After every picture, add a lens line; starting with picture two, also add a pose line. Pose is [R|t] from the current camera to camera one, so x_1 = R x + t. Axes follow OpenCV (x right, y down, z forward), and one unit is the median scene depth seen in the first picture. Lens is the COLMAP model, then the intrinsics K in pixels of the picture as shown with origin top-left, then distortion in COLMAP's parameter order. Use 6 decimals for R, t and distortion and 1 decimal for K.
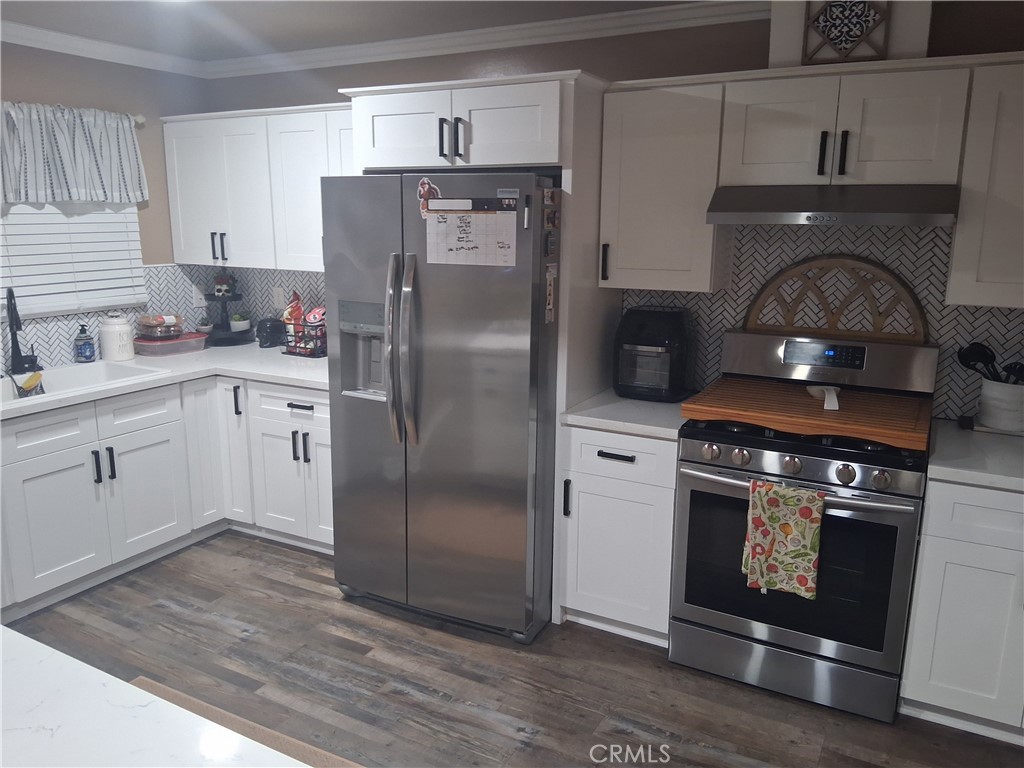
lens RADIAL K [[763.2, 0, 512.0], [0, 763.2, 384.0], [0, 0, 1]] dist [0.108729, -0.174885]
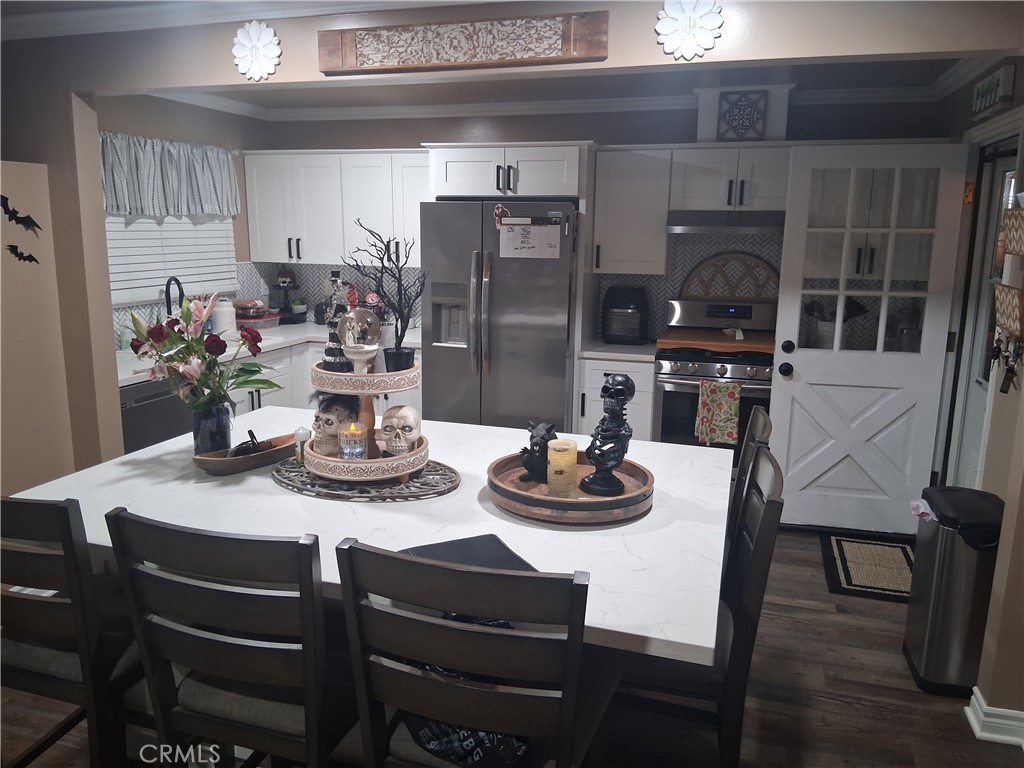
lens RADIAL K [[763.2, 0, 512.0], [0, 763.2, 384.0], [0, 0, 1]] dist [0.108729, -0.174885]
pose [[0.981022, -0.035080, 0.190699, -0.379397], [0.036624, 0.999319, -0.004578, 0.108928], [-0.190408, 0.011476, 0.981638, -0.538907]]
